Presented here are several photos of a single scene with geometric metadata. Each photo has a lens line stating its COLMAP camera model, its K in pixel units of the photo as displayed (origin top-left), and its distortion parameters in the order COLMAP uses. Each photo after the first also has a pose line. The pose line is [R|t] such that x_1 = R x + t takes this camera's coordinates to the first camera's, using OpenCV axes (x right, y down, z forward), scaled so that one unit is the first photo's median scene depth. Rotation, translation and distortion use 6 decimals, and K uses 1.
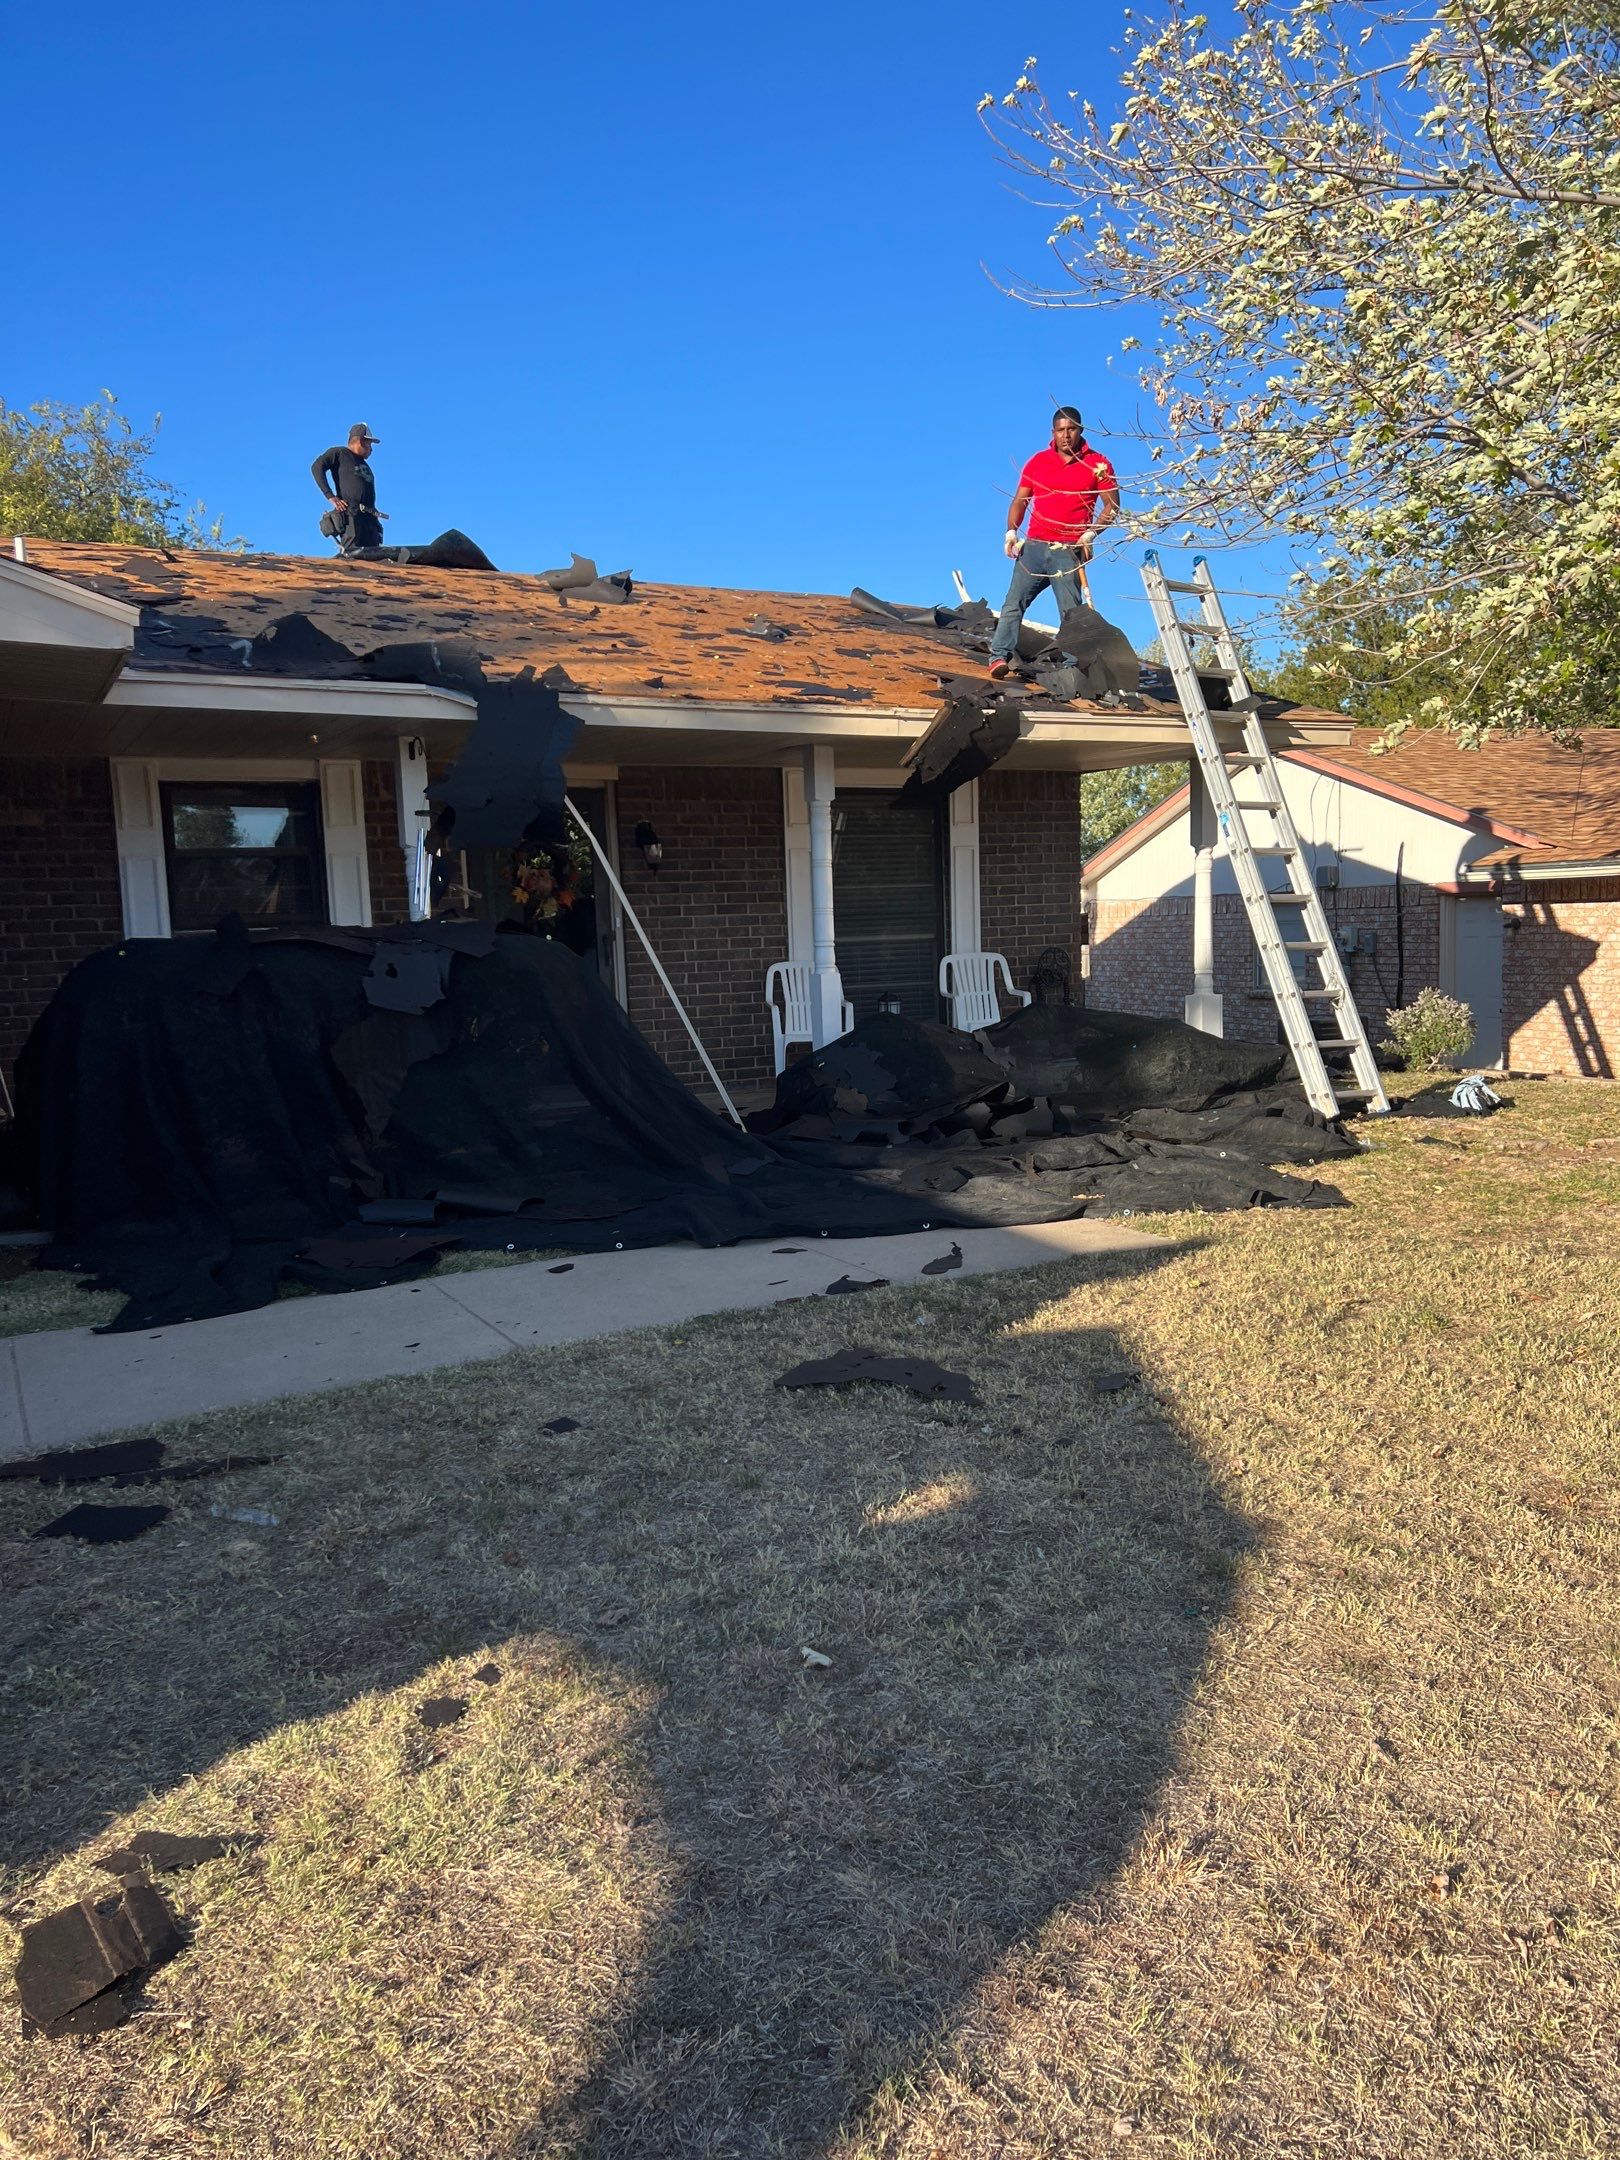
lens RADIAL K [[1599.4, 0, 811.2], [0, 1599.4, 1101.0], [0, 0, 1]] dist [0.020849, -0.027387]
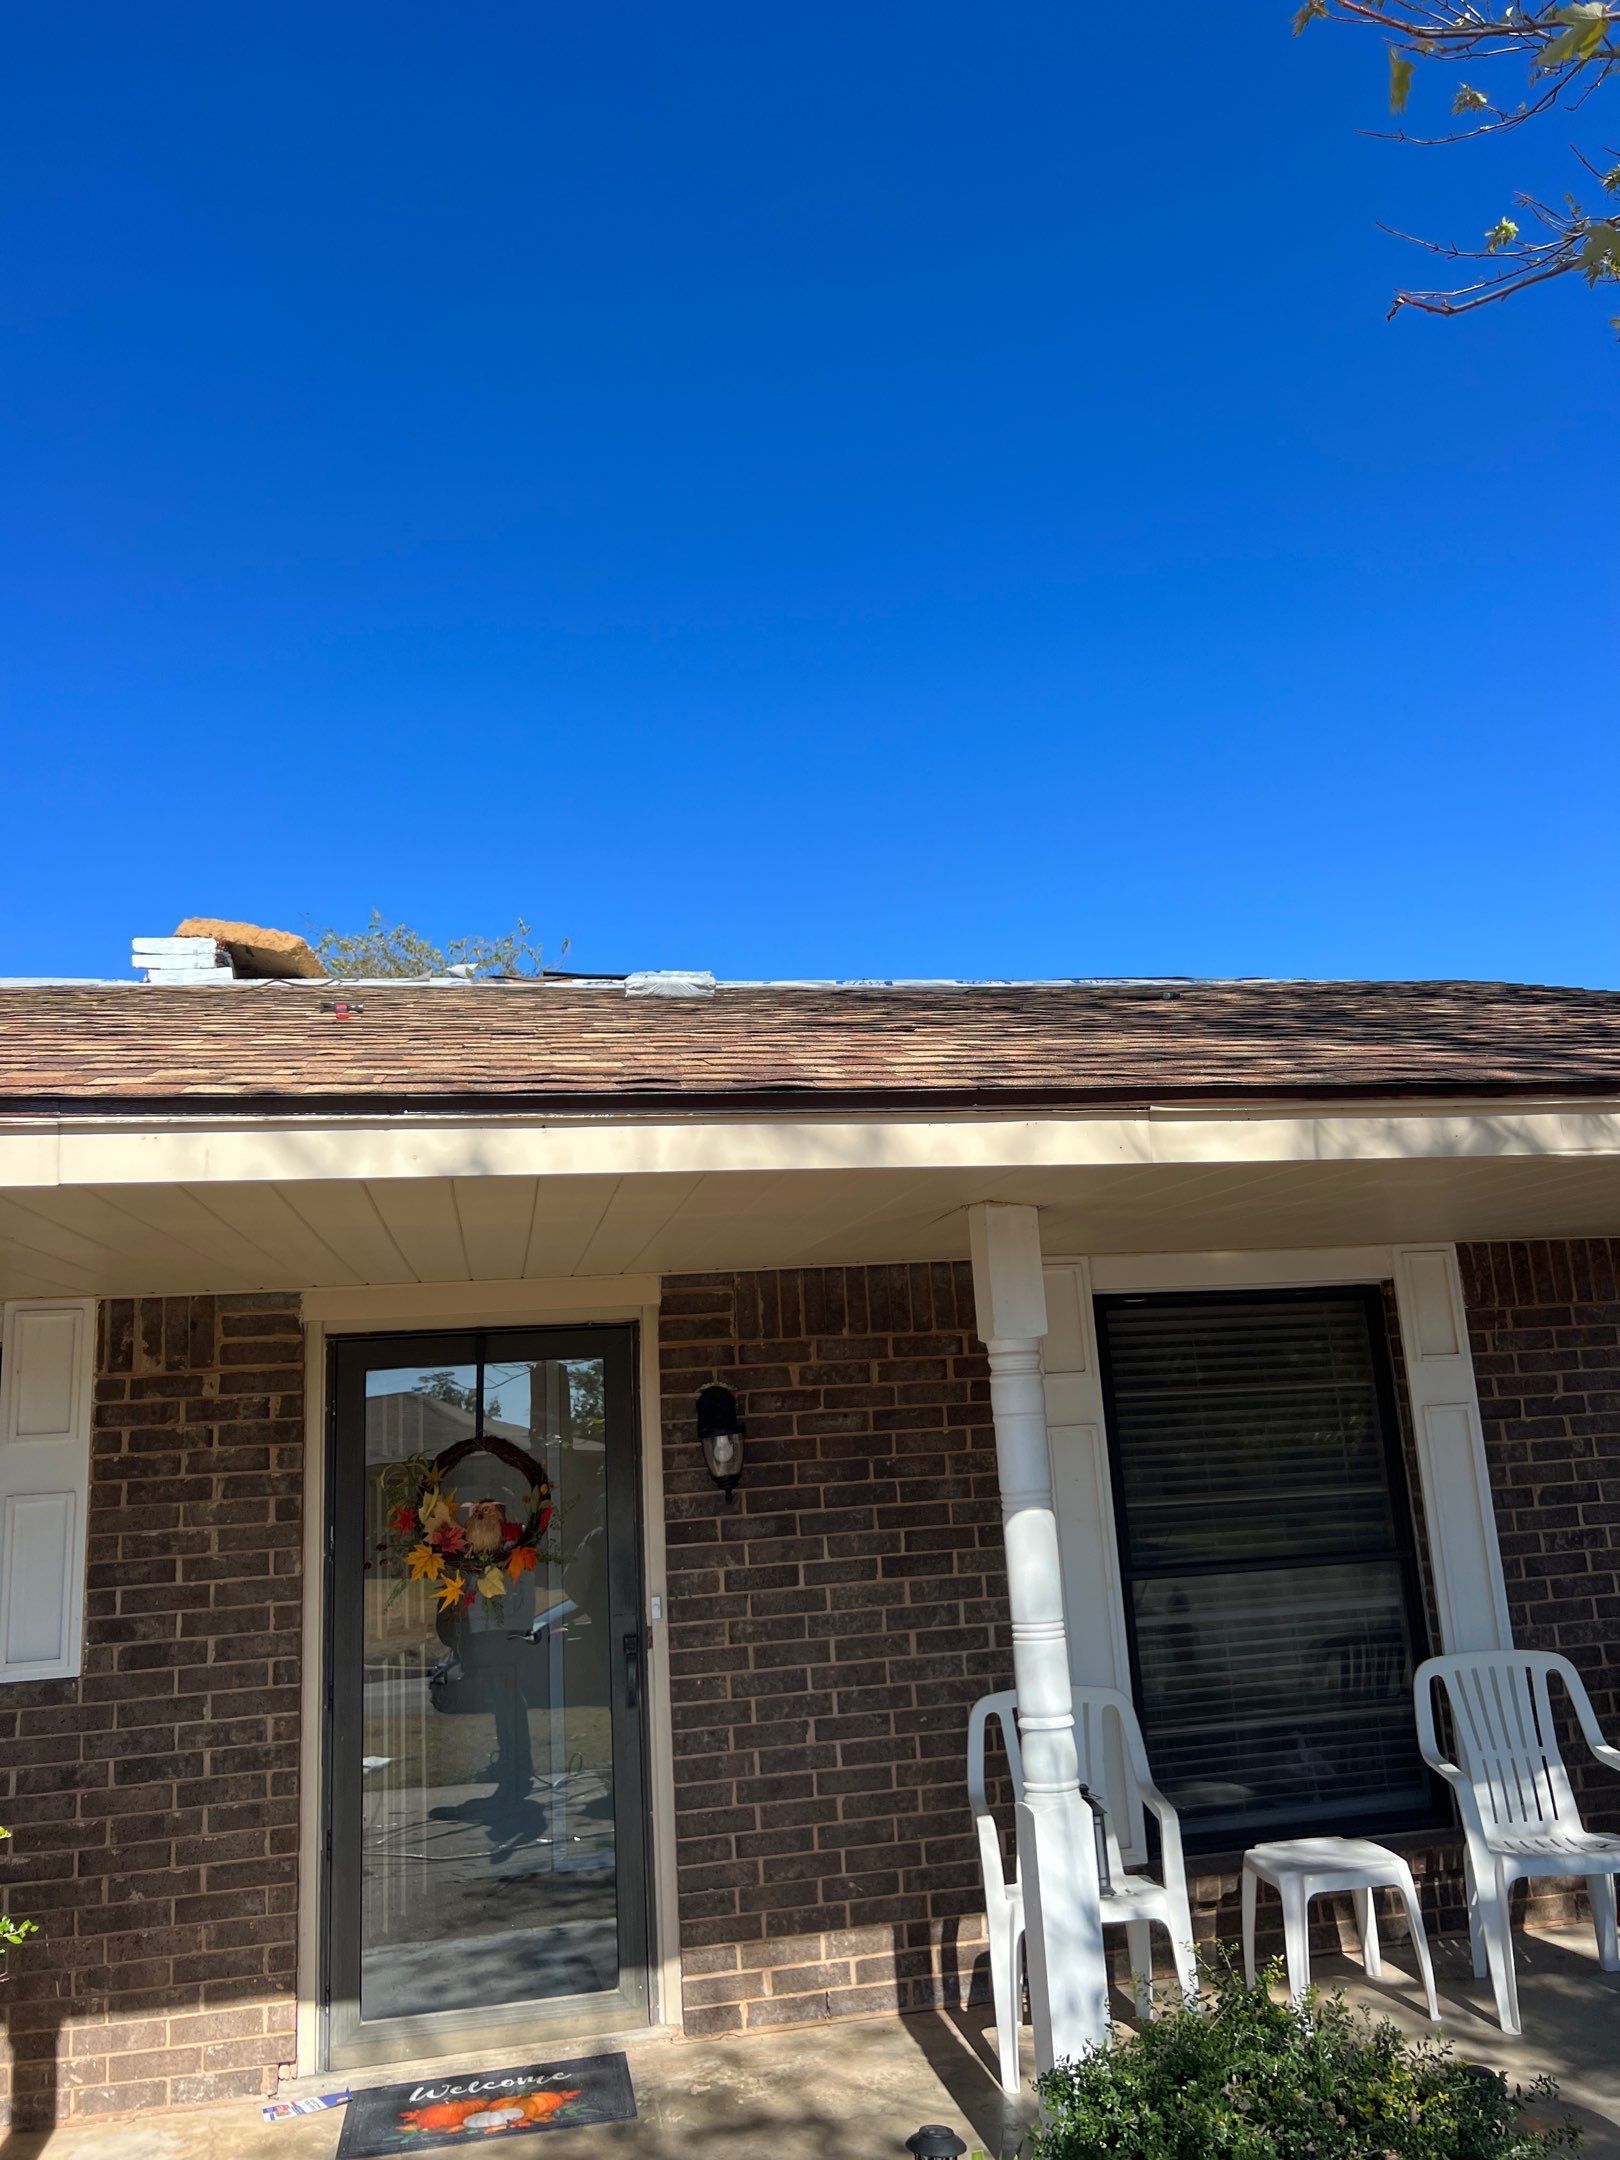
lens RADIAL K [[1624.3, 0, 827.3], [0, 1624.3, 1064.3], [0, 0, 1]] dist [0.038206, -0.047934]
pose [[0.956890, -0.088076, -0.276776, 0.065384], [-0.007256, 0.945369, -0.325922, -0.097705], [0.290362, 0.313879, 0.903975, 0.493615]]
